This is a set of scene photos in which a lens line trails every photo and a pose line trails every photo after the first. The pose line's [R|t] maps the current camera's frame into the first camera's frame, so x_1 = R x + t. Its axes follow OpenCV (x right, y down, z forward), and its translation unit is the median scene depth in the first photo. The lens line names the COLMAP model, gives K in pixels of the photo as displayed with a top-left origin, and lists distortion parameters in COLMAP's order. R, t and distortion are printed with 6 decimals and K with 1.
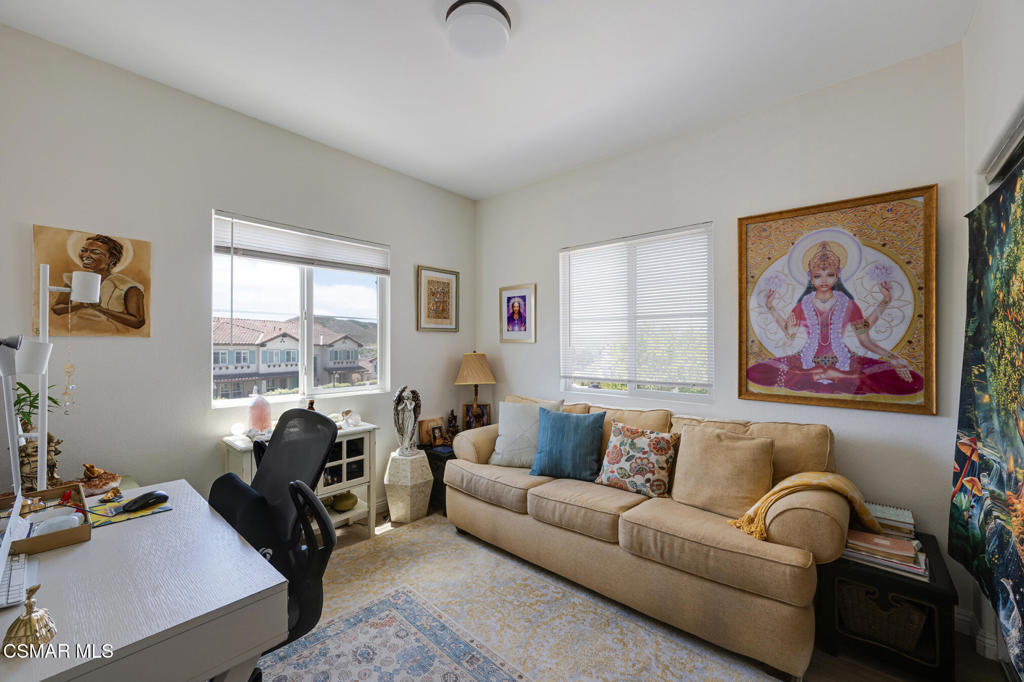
lens RADIAL K [[406.4, 0, 515.4], [0, 406.4, 347.8], [0, 0, 1]] dist [0.000056, 0.000079]
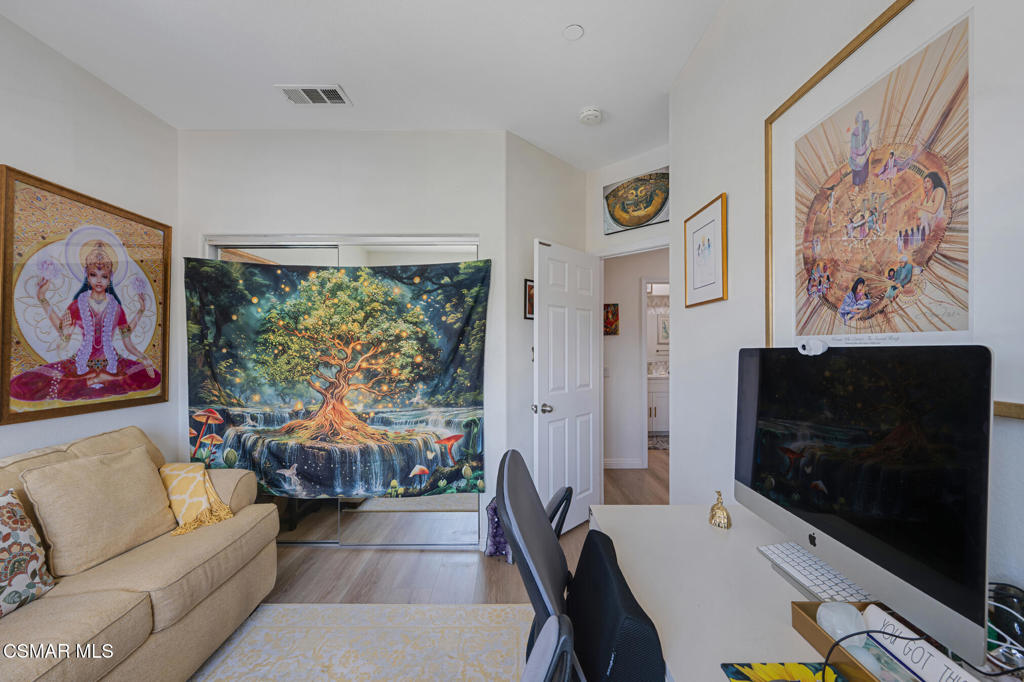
lens RADIAL K [[406.4, 0, 515.4], [0, 406.4, 347.8], [0, 0, 1]] dist [0.000056, 0.000079]
pose [[-0.656780, 0.001087, 0.754082, -0.610430], [0.002919, 0.999995, 0.001100, -0.005138], [-0.754077, 0.002924, -0.656780, 0.886415]]
